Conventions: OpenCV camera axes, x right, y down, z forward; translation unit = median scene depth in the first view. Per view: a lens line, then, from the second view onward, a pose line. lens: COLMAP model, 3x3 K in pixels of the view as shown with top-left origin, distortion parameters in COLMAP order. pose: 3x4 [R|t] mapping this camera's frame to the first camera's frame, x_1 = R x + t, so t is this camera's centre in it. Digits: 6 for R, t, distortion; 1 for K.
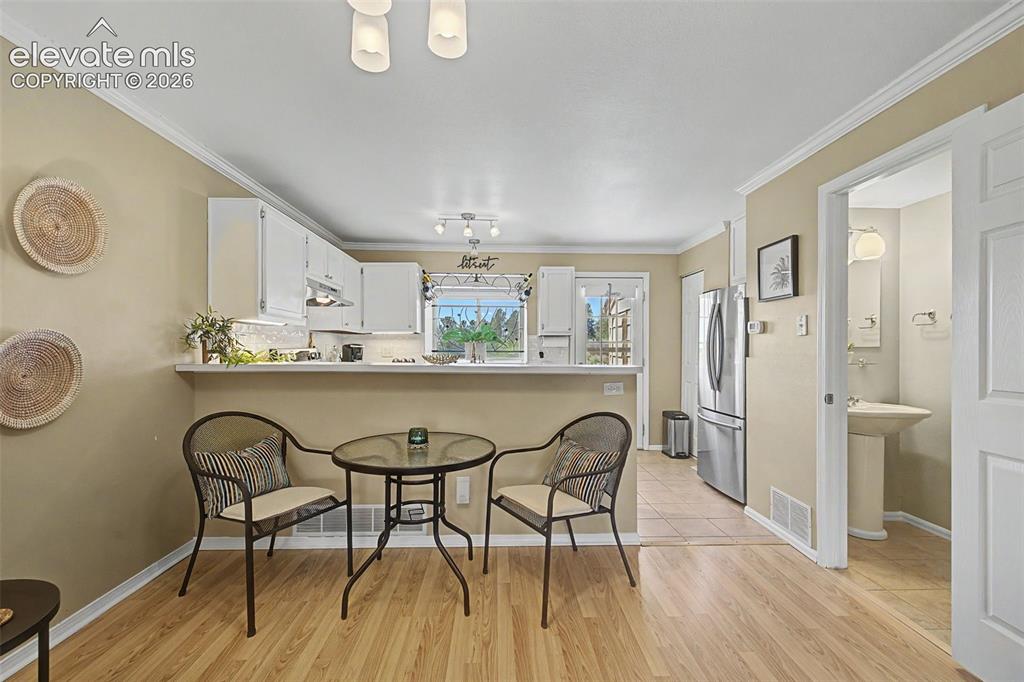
lens RADIAL K [[431.8, 0, 509.9], [0, 431.8, 357.1], [0, 0, 1]] dist [0.006896, -0.000355]
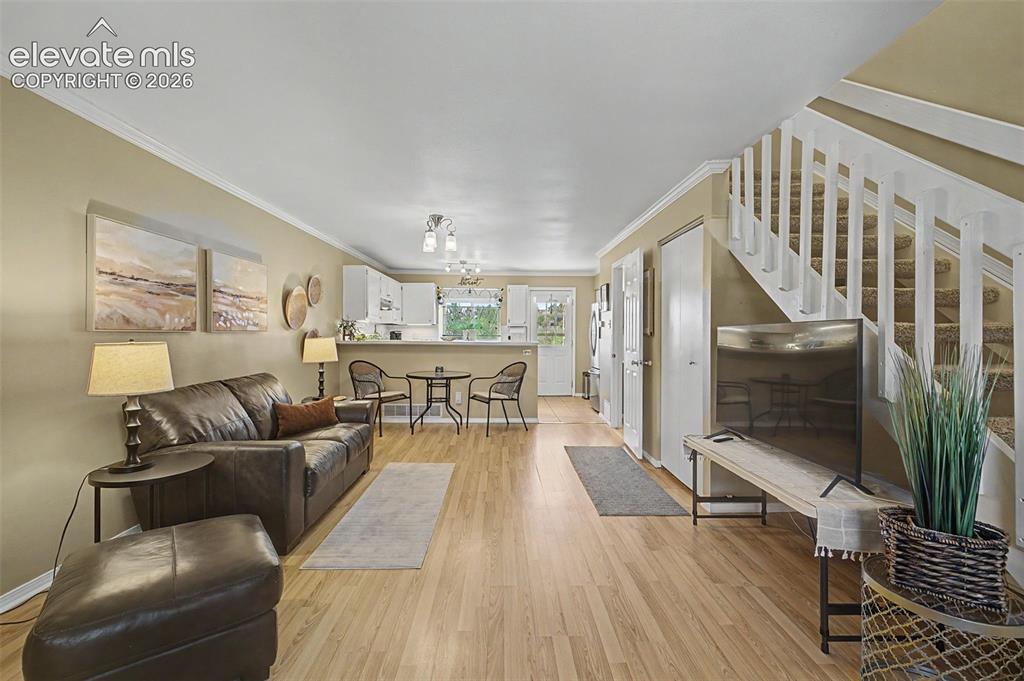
lens RADIAL K [[431.8, 0, 510.9], [0, 431.8, 338.5], [0, 0, 1]] dist [0.006896, -0.000355]
pose [[0.999920, 0.000715, -0.012620, 0.179177], [-0.000835, 0.999954, -0.009513, 0.023449], [0.012613, 0.009523, 0.999875, -1.150734]]
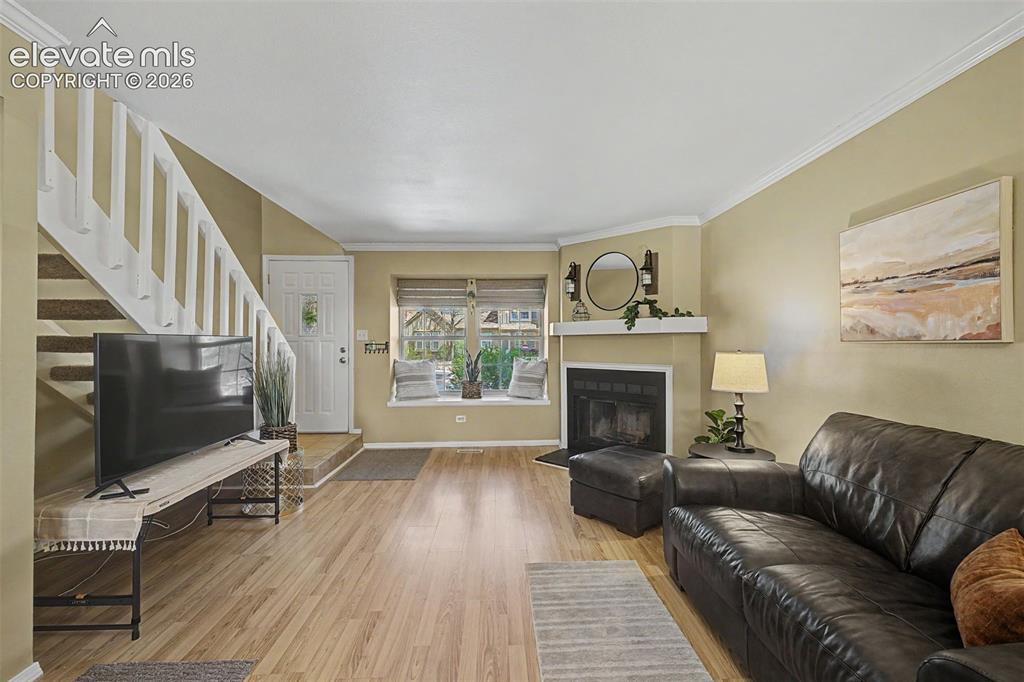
lens RADIAL K [[431.8, 0, 508.8], [0, 431.8, 341.7], [0, 0, 1]] dist [0.006896, -0.000355]
pose [[-0.999989, 0.000283, 0.004684, 0.031884], [0.000332, 0.999944, 0.010568, -0.009423], [-0.004681, 0.010569, -0.999933, 0.508874]]
